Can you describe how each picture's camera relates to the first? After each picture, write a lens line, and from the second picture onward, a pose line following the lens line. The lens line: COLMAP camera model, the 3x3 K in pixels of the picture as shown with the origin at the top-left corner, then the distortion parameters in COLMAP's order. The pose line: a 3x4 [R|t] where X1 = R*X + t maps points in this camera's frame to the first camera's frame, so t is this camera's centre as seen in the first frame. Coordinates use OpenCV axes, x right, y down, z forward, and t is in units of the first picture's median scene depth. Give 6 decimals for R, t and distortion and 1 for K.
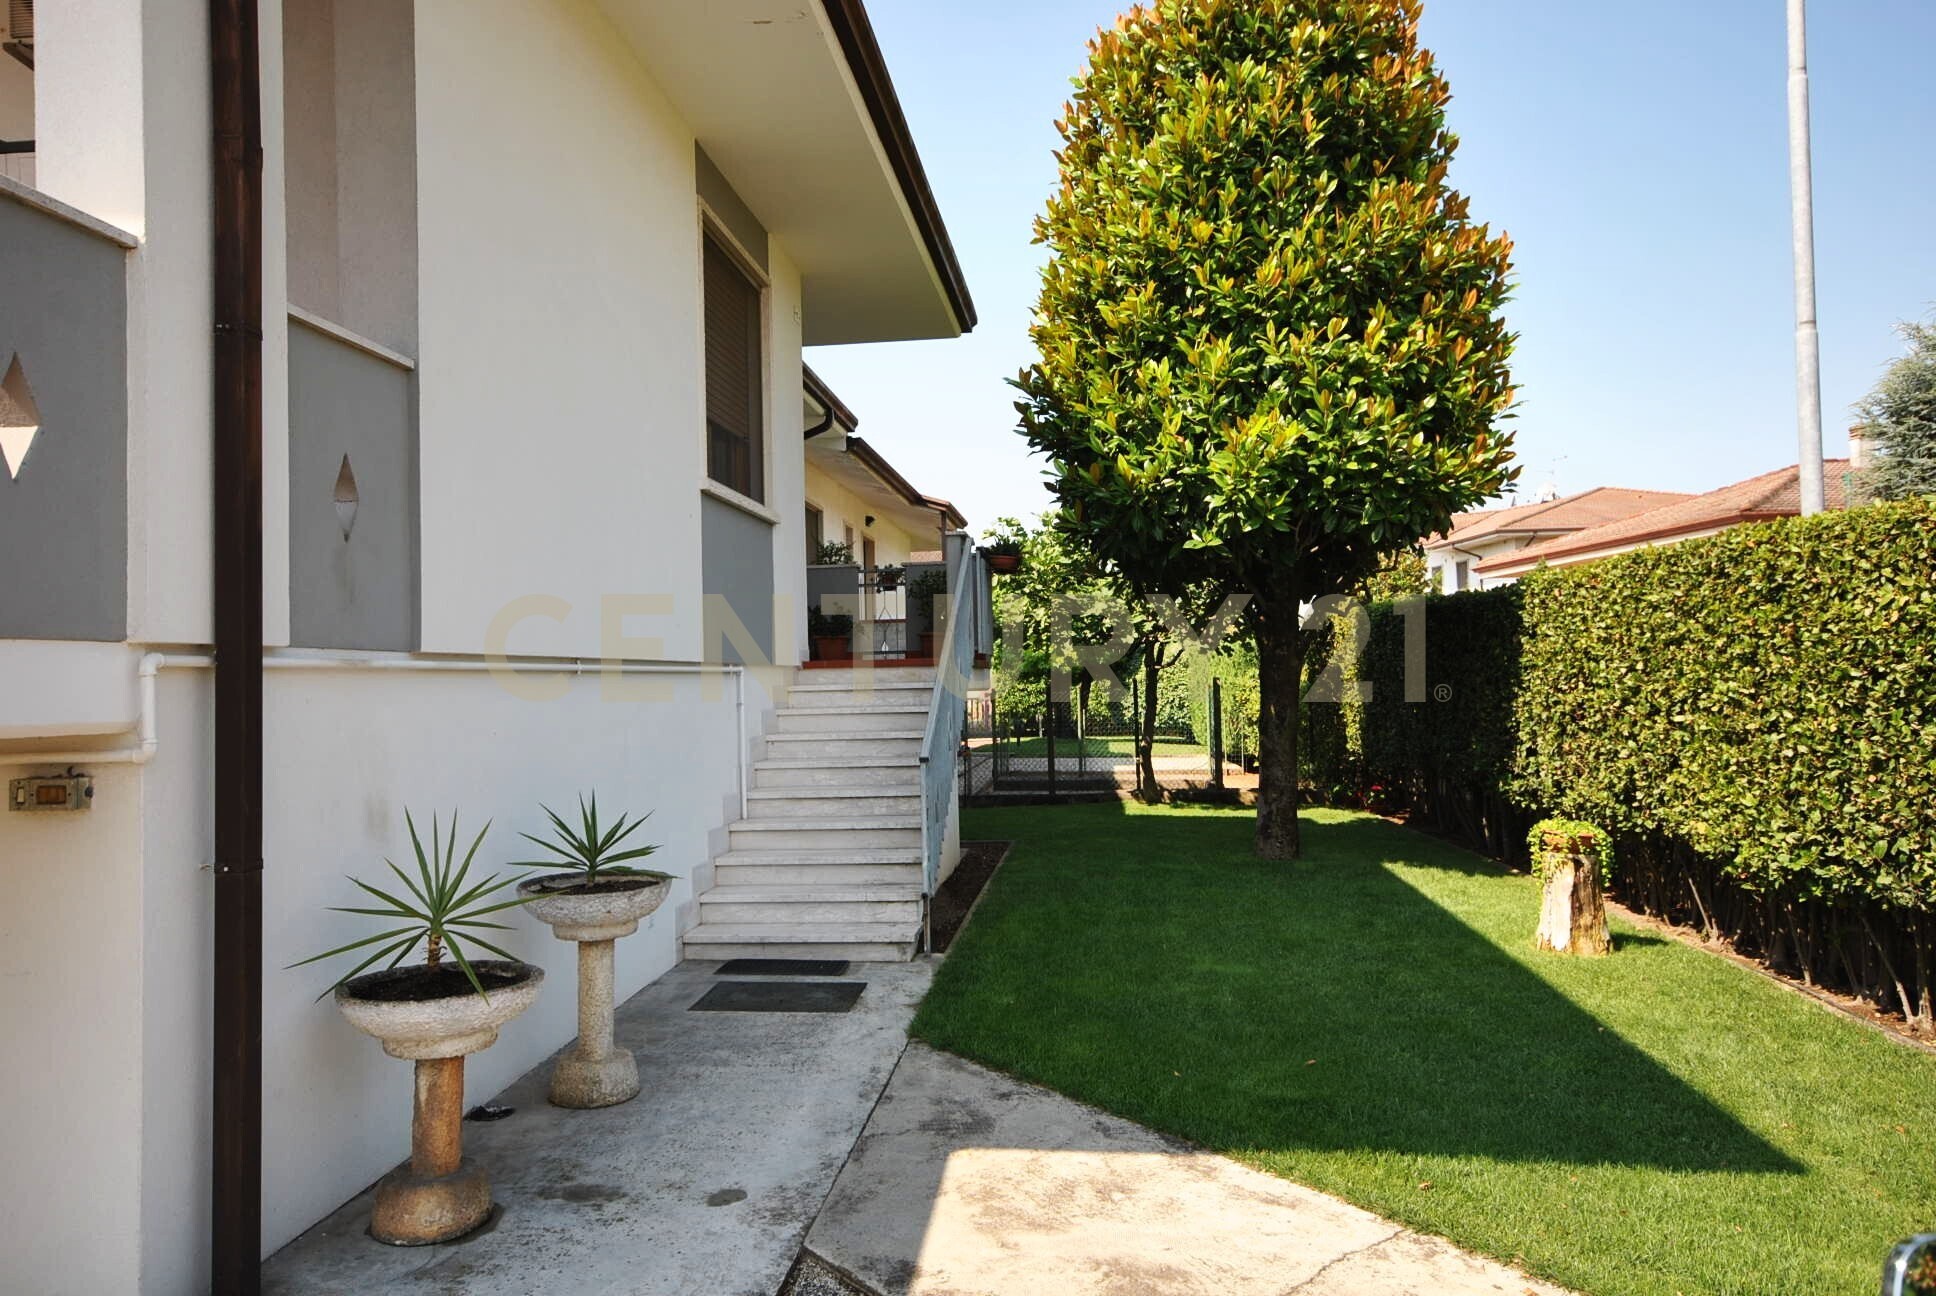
lens RADIAL K [[1330.1, 0, 968.0], [0, 1330.1, 648.0], [0, 0, 1]] dist [-0.004882, -0.003075]
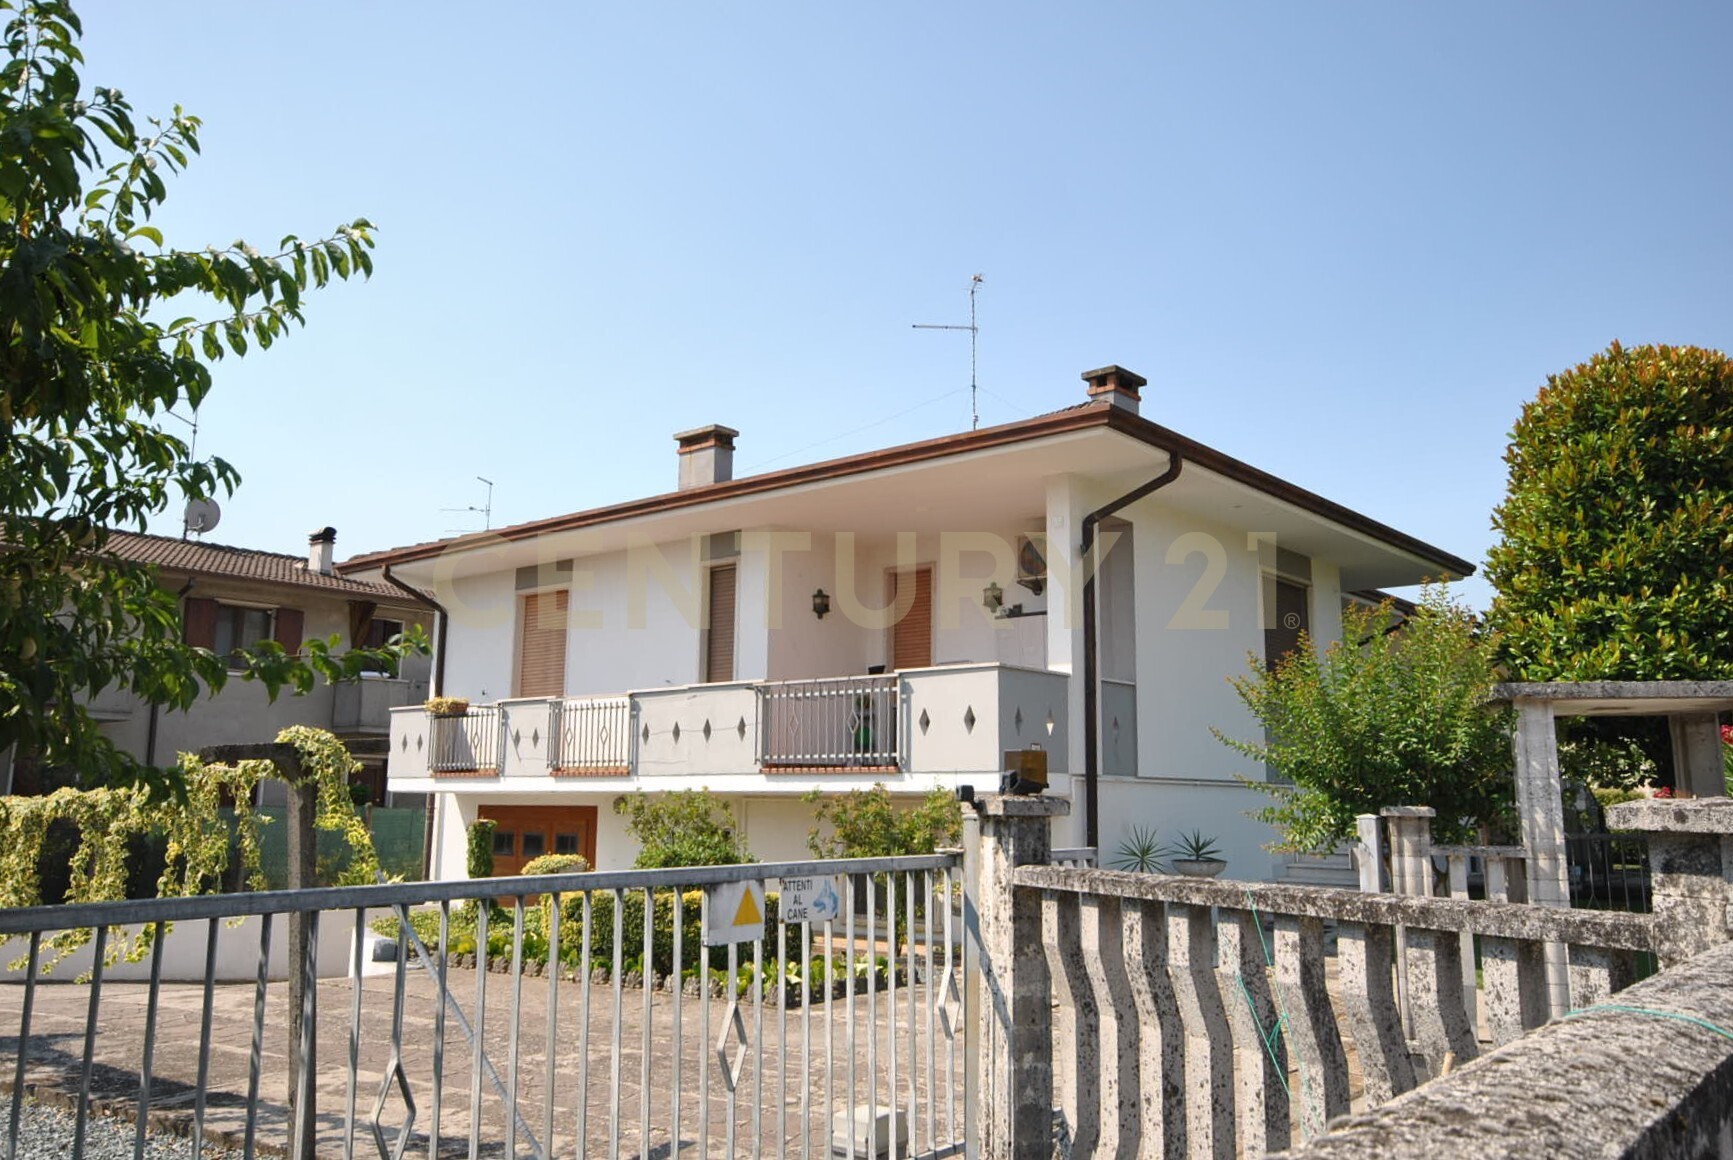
lens RADIAL K [[1325.1, 0, 866.5], [0, 1325.1, 580.0], [0, 0, 1]] dist [0.006078, 0.004221]
pose [[0.822541, -0.062123, -0.565303, 0.751607], [-0.016311, 0.991030, -0.132641, -0.027304], [0.568472, 0.118323, 0.814149, -1.722159]]
